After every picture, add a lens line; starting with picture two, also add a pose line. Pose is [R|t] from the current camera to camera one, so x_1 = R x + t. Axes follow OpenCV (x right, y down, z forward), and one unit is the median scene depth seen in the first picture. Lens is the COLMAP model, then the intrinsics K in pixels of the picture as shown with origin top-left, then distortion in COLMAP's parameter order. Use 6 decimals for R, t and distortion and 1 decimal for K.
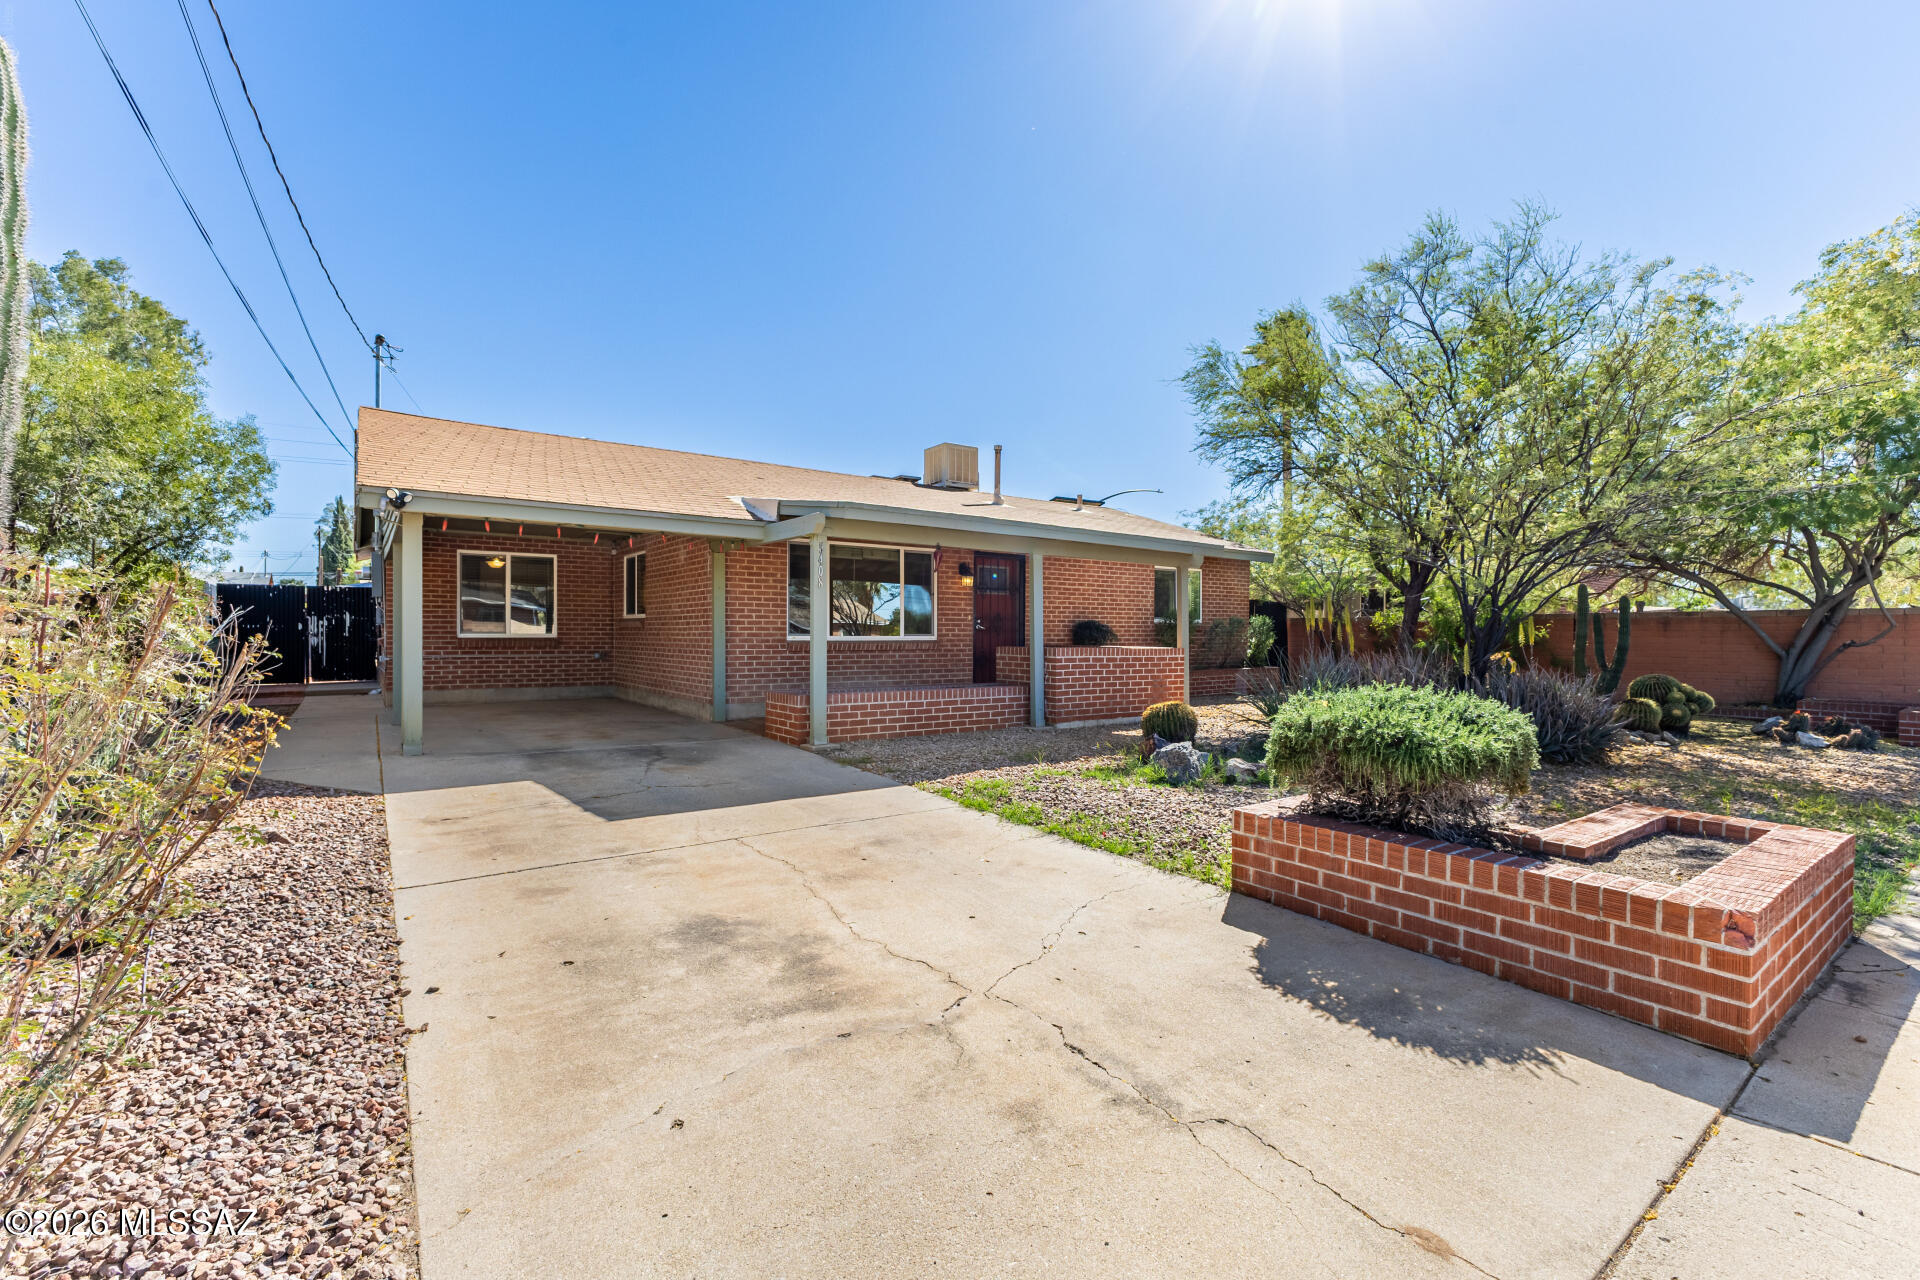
lens RADIAL K [[850.1, 0, 960.0], [0, 850.1, 640.0], [0, 0, 1]] dist [0.001319, -0.000024]
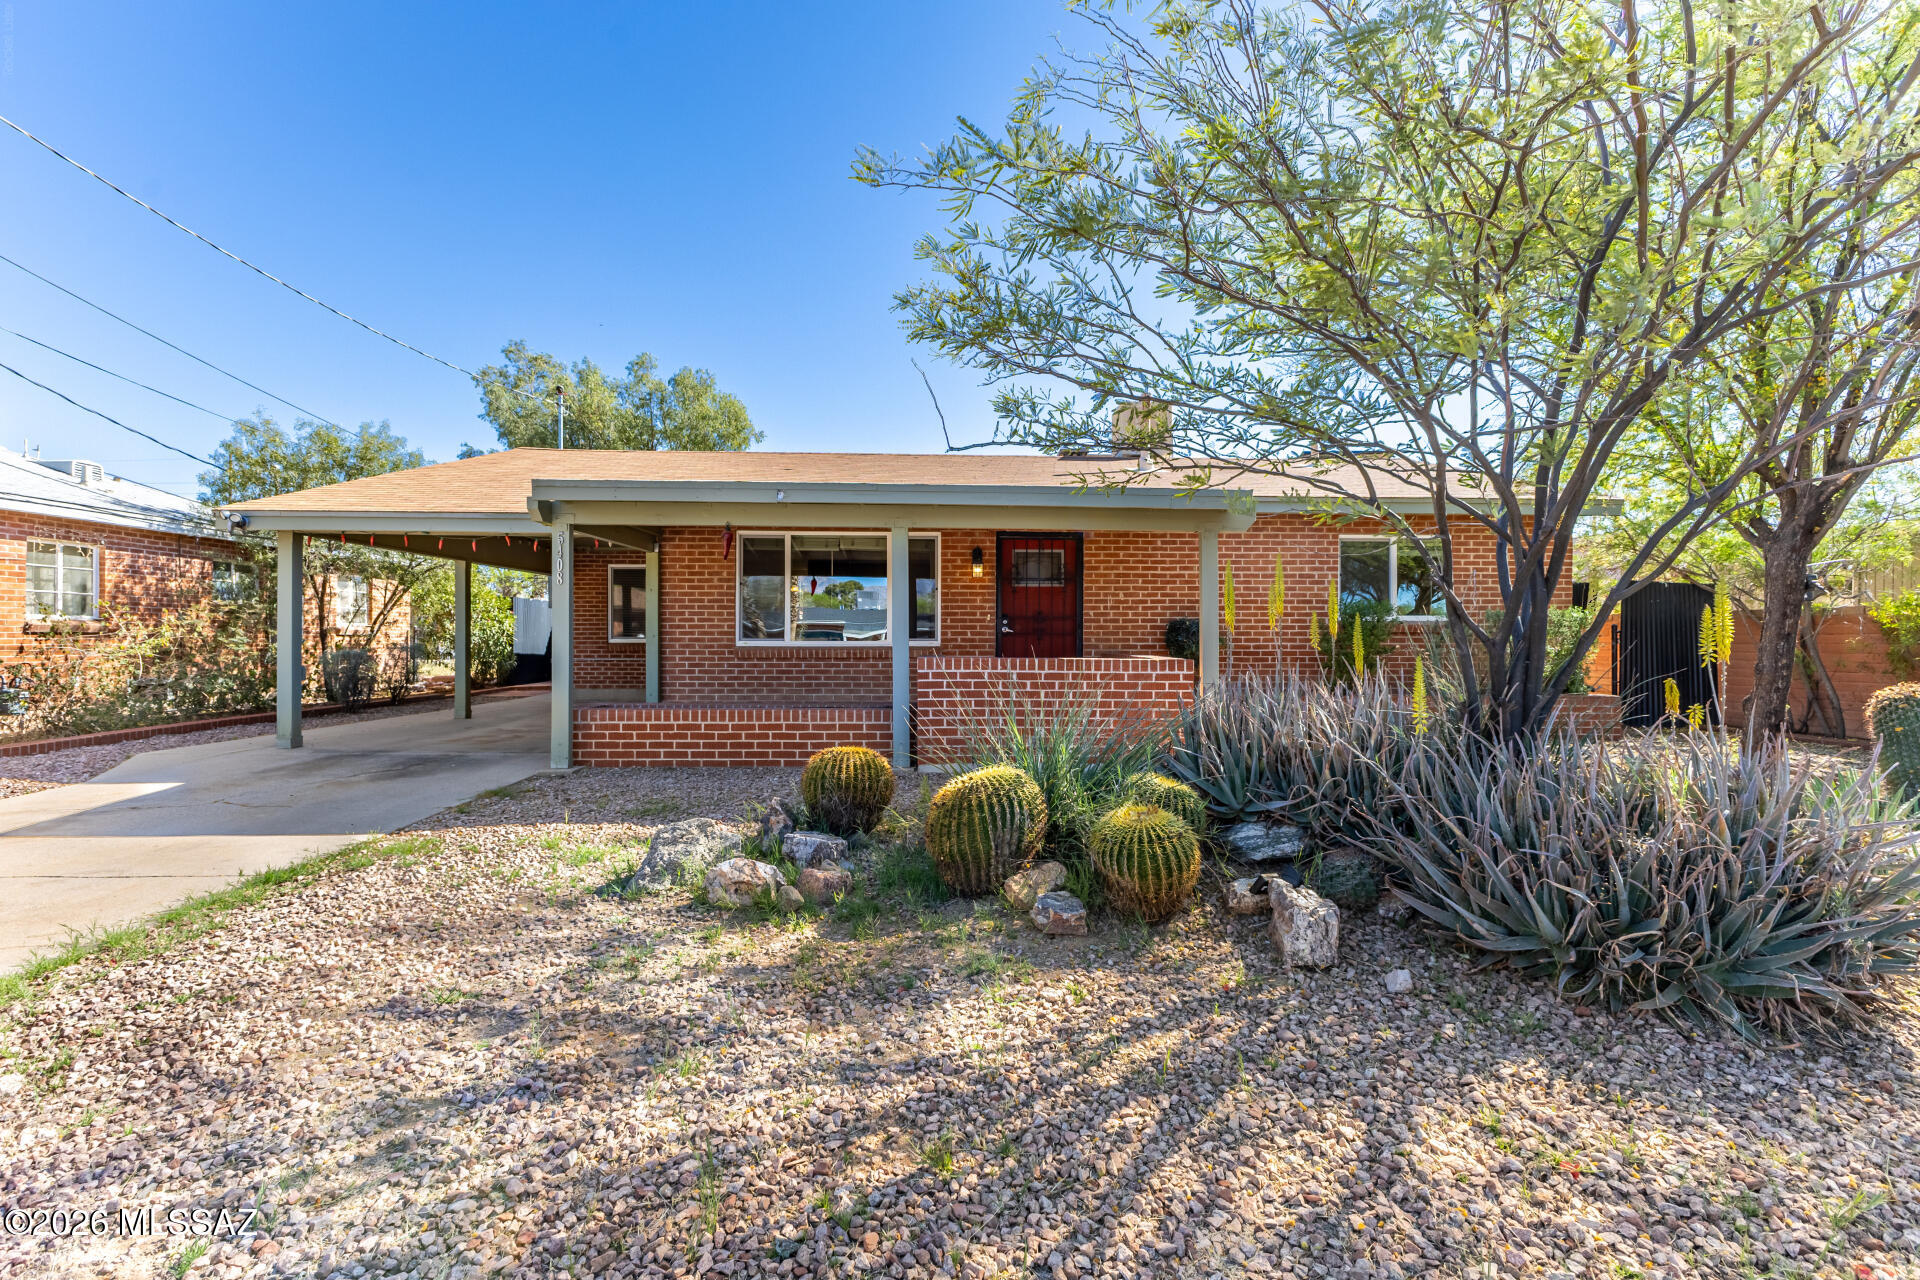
lens RADIAL K [[850.1, 0, 960.0], [0, 850.1, 640.0], [0, 0, 1]] dist [0.001319, -0.000024]
pose [[0.826265, -0.001468, -0.563280, 0.436368], [-0.002676, 0.999975, -0.006530, -0.000741], [0.563275, 0.006903, 0.826240, 0.350851]]
